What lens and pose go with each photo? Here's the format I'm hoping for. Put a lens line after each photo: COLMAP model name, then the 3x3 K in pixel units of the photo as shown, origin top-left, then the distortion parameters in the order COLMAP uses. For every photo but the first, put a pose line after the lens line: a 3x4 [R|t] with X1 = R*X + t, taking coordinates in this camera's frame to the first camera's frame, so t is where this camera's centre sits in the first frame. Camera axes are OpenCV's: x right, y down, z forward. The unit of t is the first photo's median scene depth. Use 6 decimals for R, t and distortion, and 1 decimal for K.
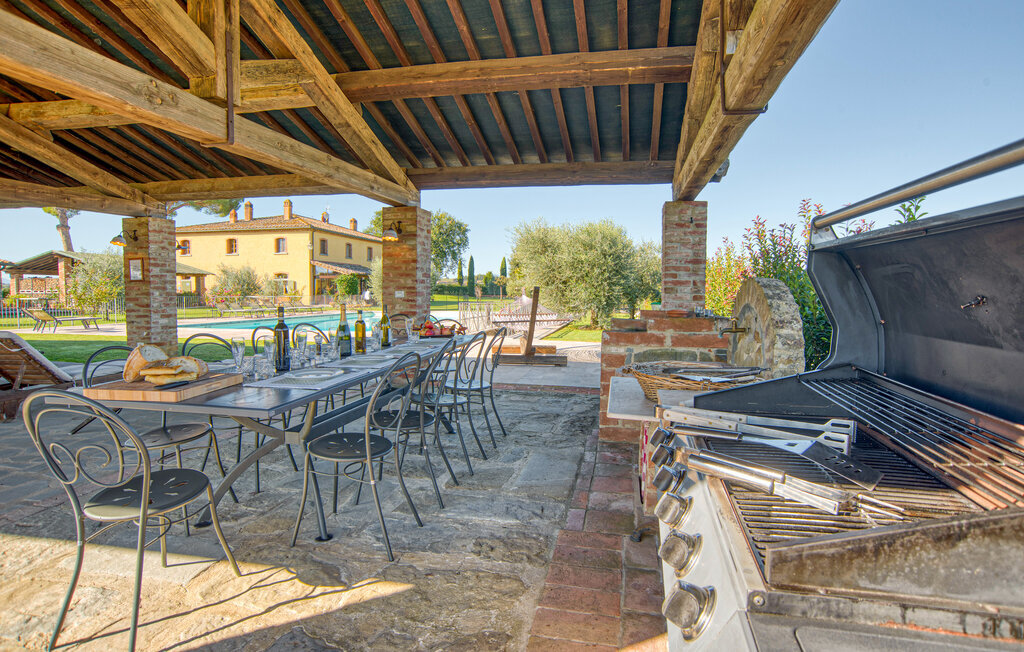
lens RADIAL K [[514.7, 0, 522.7], [0, 514.7, 325.6], [0, 0, 1]] dist [-0.077171, 0.000049]
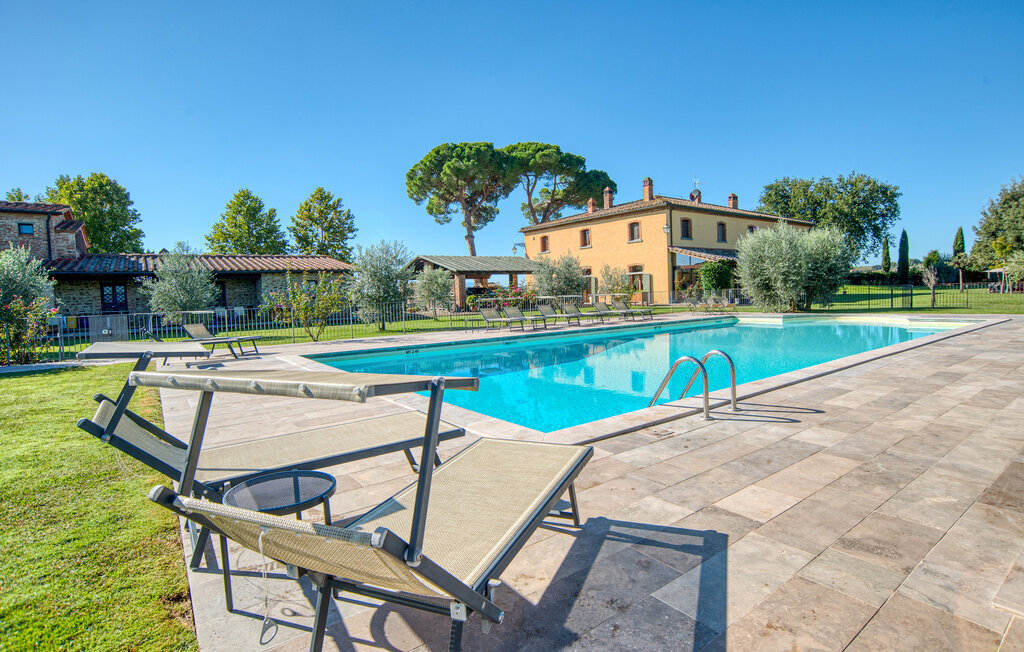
lens RADIAL K [[514.7, 0, 522.7], [0, 514.7, 325.6], [0, 0, 1]] dist [-0.077171, 0.000049]
pose [[0.731597, 0.013794, -0.681598, -0.037771], [-0.008451, 0.999902, 0.011165, -0.012037], [0.681685, -0.002408, 0.731641, 0.244922]]
